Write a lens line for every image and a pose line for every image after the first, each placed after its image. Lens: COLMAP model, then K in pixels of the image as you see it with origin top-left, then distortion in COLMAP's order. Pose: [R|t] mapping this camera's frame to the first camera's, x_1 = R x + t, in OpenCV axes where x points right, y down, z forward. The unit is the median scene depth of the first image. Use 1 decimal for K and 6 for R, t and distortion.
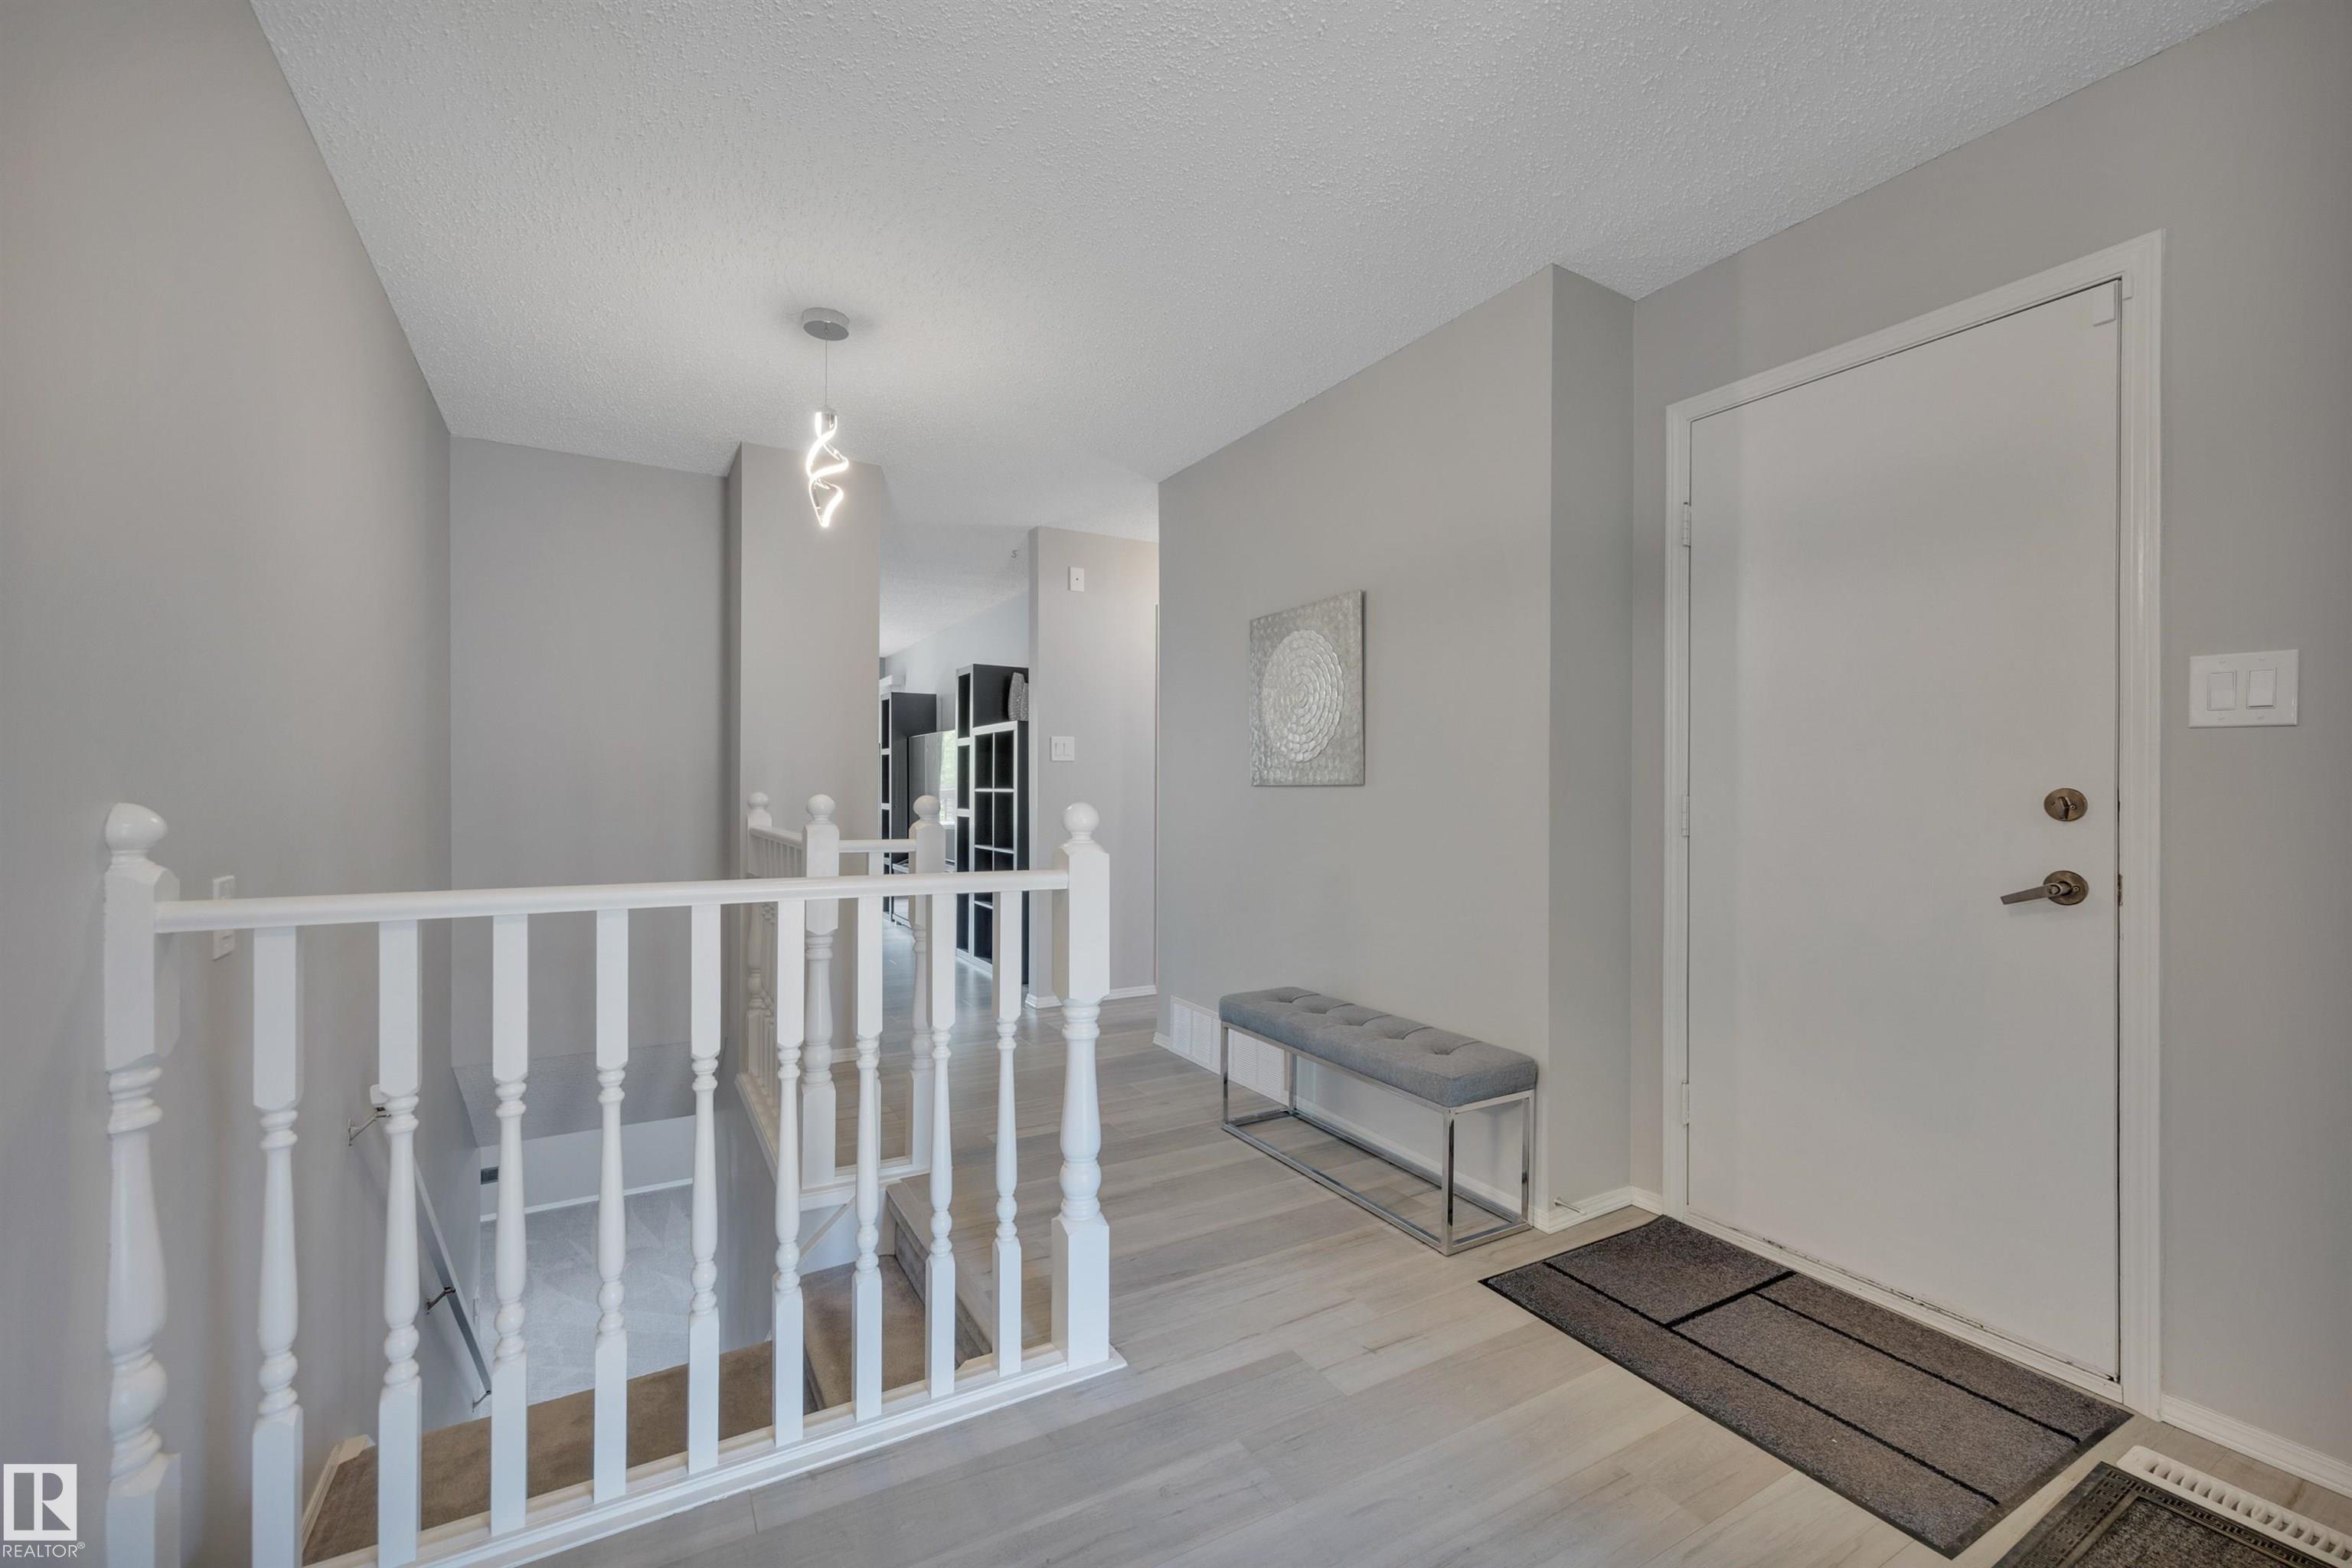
lens RADIAL K [[992.0, 0, 1151.3], [0, 992.0, 804.7], [0, 0, 1]] dist [0.000919, -0.000026]
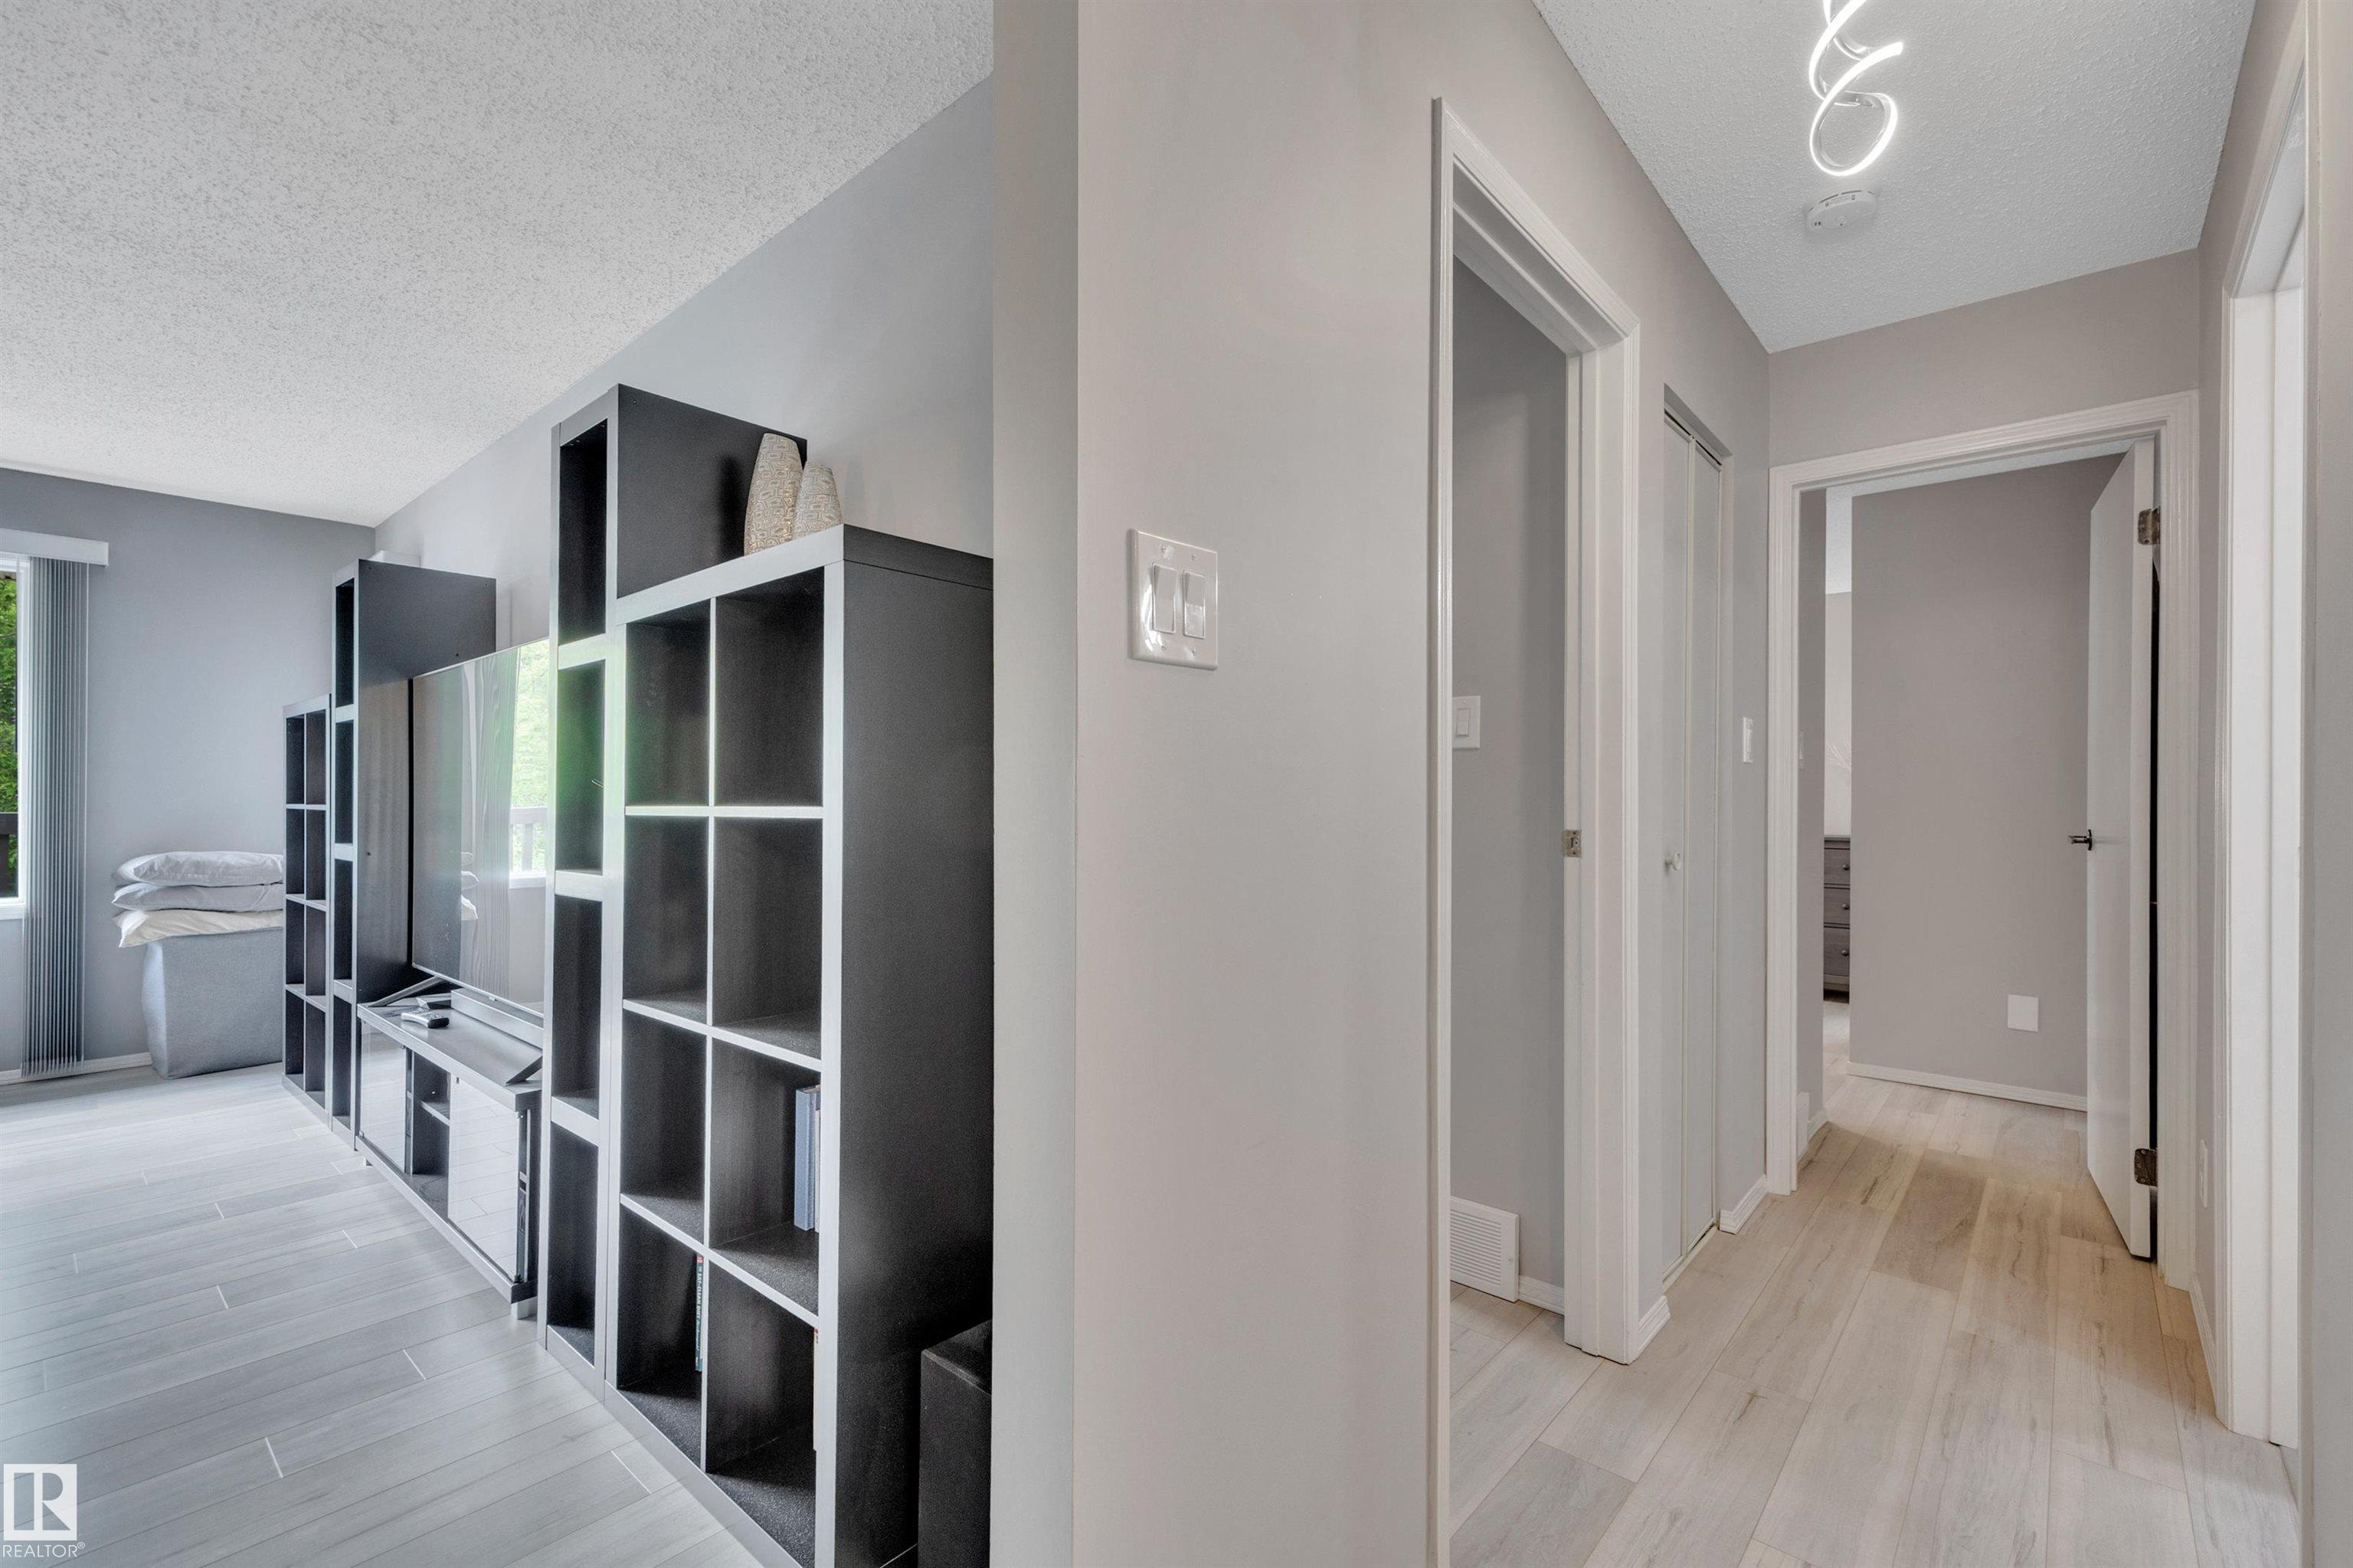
lens RADIAL K [[1111.0, 0, 1190.5], [0, 1111.0, 798.6], [0, 0, 1]] dist [0.001984, 0.000208]
pose [[0.946492, -0.007885, 0.322632, -0.124101], [0.015403, 0.999666, -0.020755, -0.008965], [-0.322360, 0.024614, 0.946297, 0.626401]]
